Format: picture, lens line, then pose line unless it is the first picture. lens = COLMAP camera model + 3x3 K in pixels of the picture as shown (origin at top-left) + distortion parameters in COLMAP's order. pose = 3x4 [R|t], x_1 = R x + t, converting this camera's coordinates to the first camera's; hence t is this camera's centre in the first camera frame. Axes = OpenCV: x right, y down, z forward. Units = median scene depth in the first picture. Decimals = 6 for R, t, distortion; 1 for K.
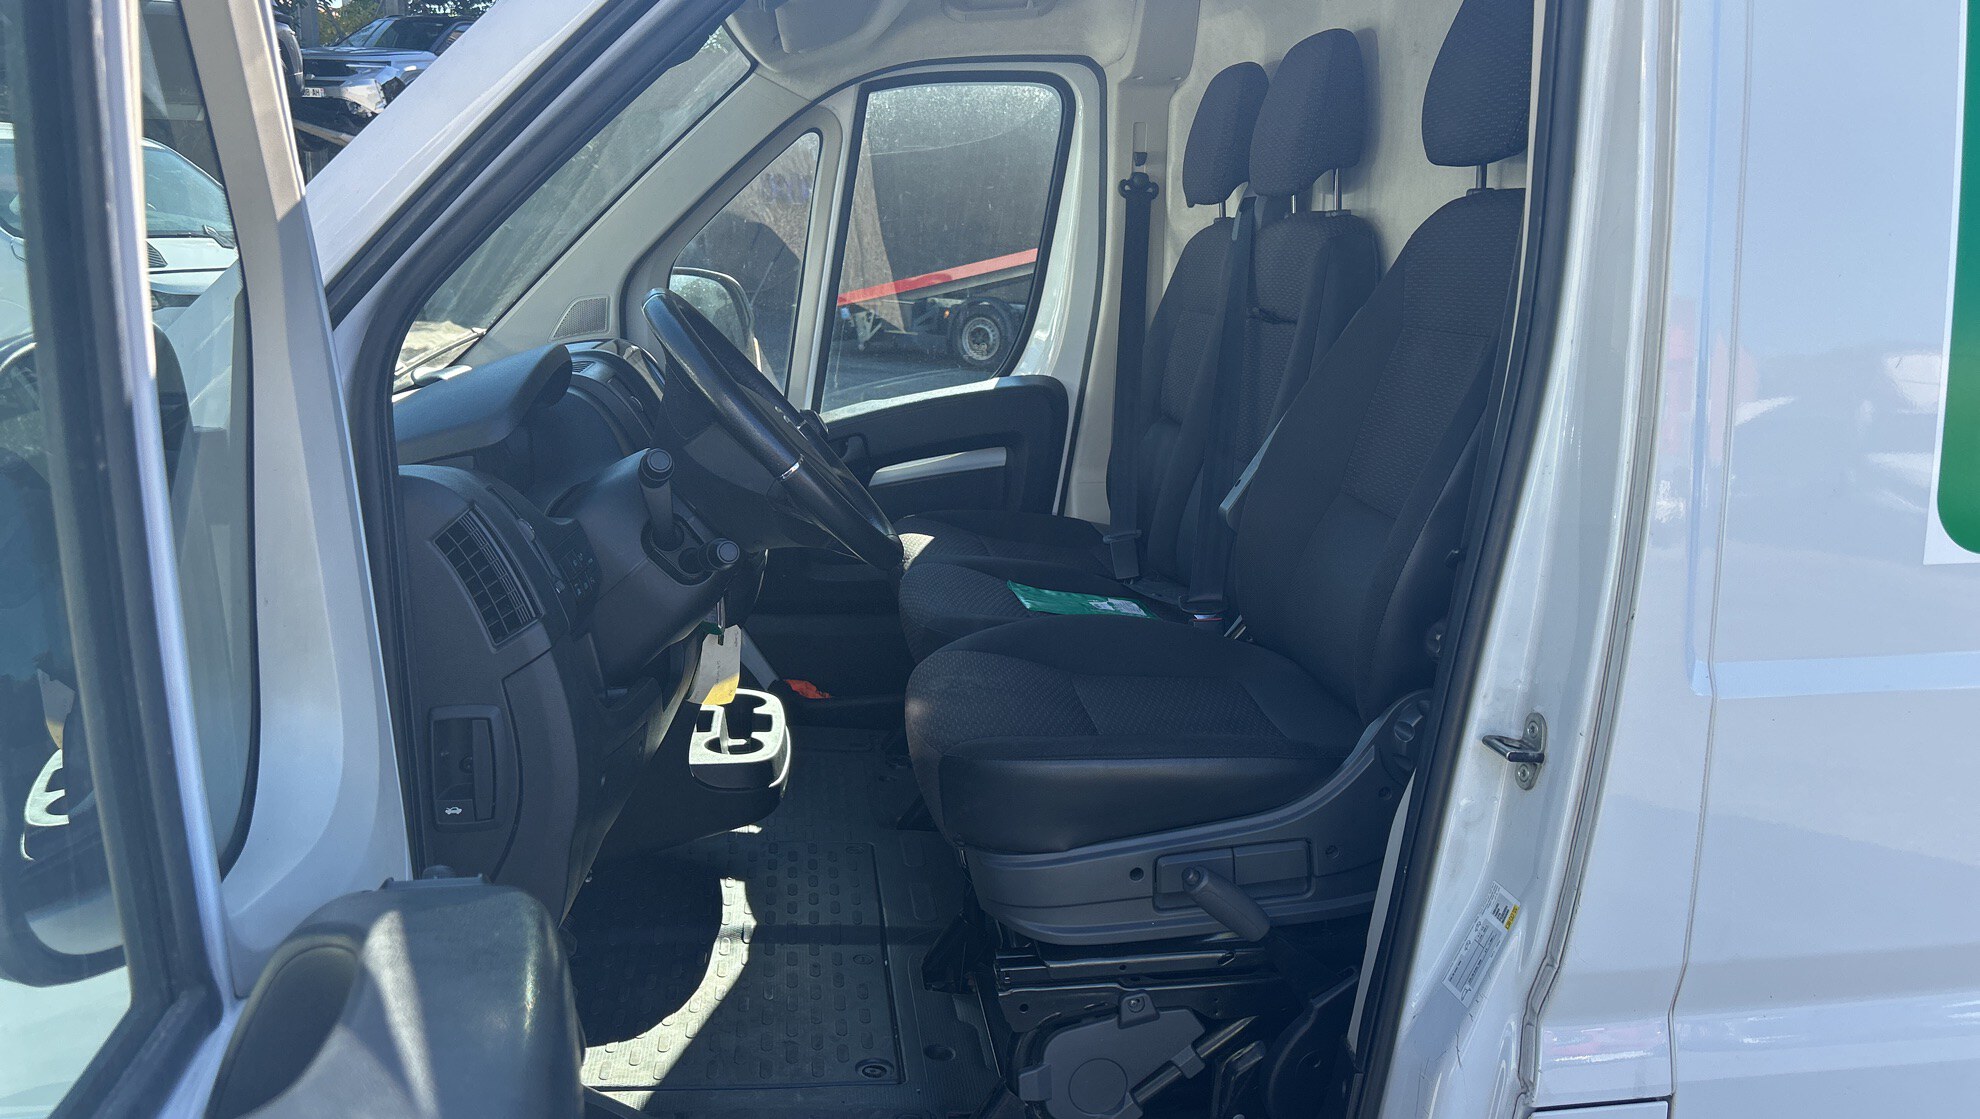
lens RADIAL K [[1544.5, 0, 990.0], [0, 1544.5, 559.5], [0, 0, 1]] dist [0.044812, -0.002694]
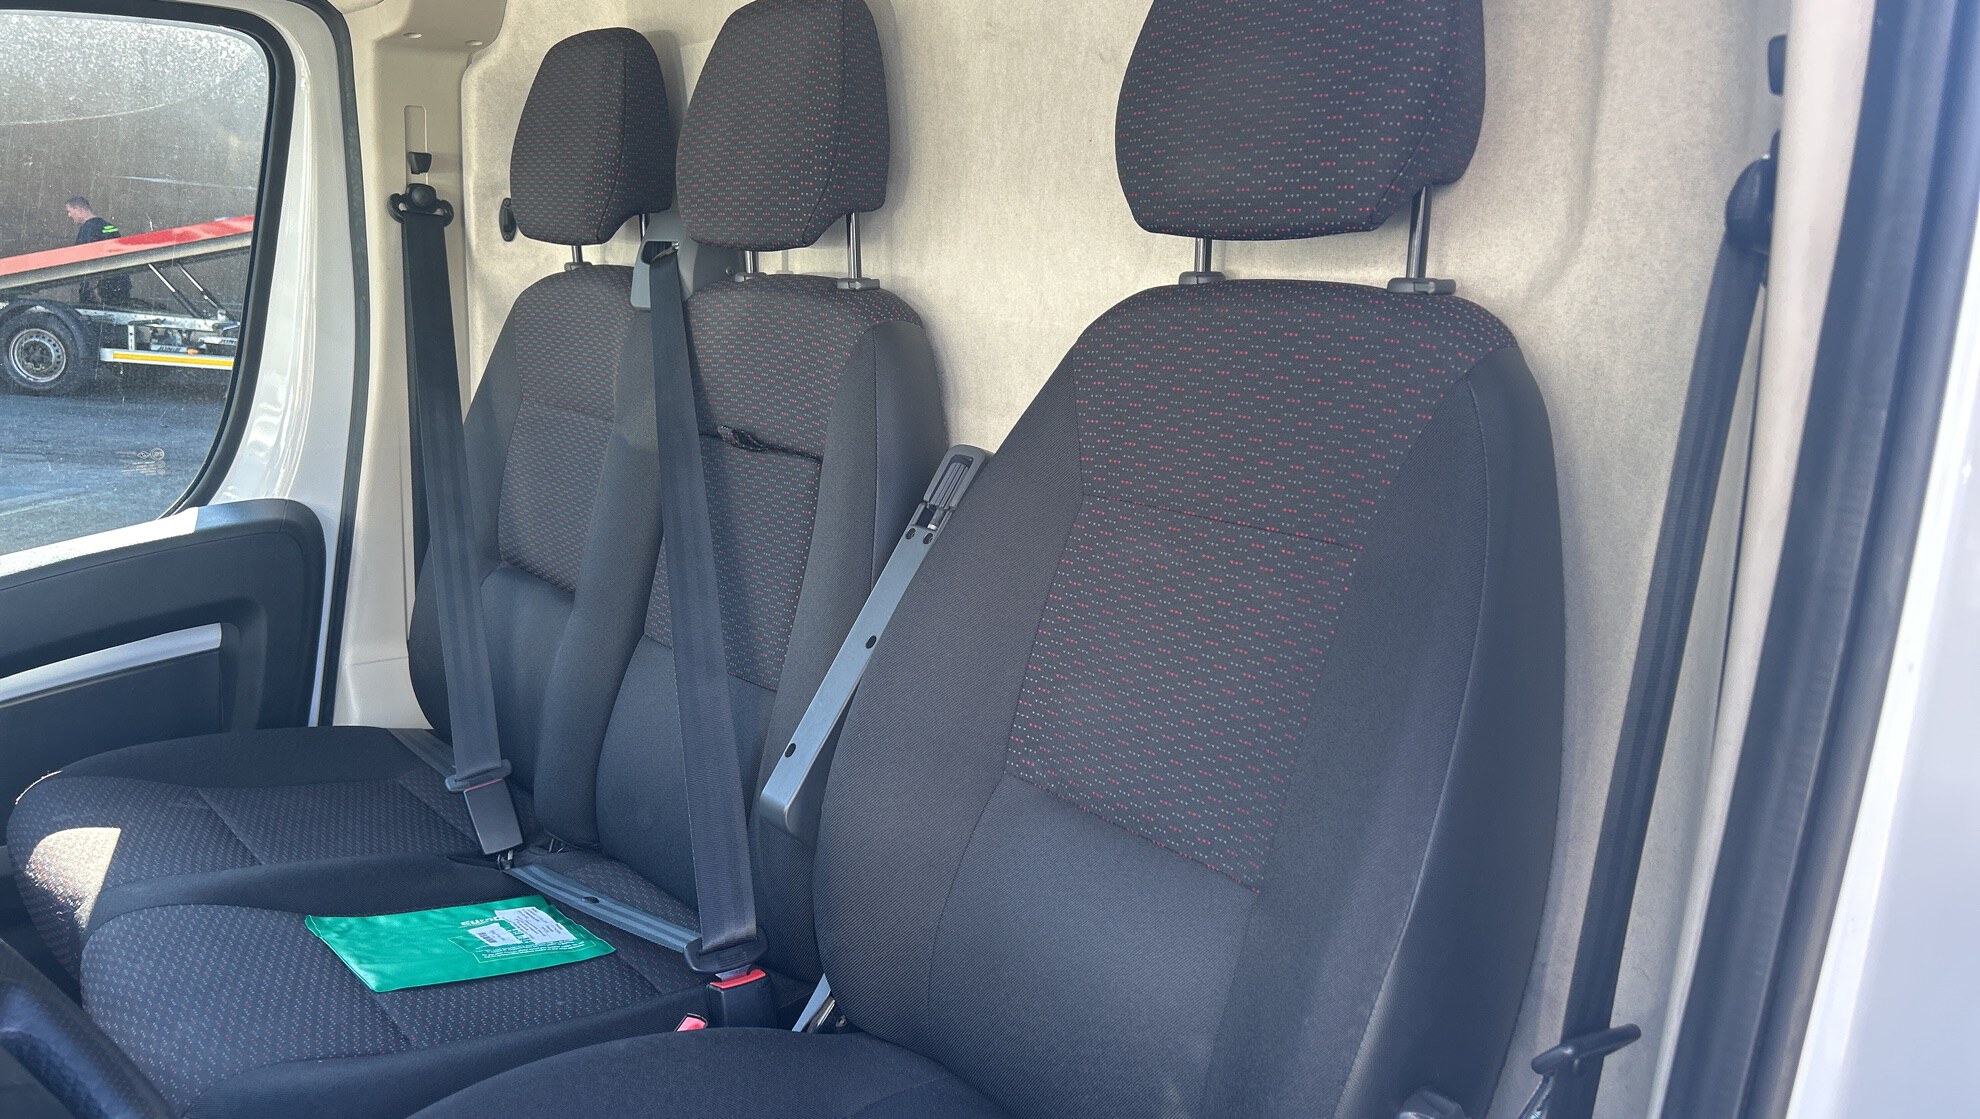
lens RADIAL K [[1544.5, 0, 990.0], [0, 1544.5, 559.5], [0, 0, 1]] dist [0.044812, -0.002694]
pose [[0.852355, -0.086687, 0.515729, -0.049003], [0.082875, 0.996094, 0.030461, -0.094471], [-0.516355, 0.016777, 0.856210, 0.326077]]
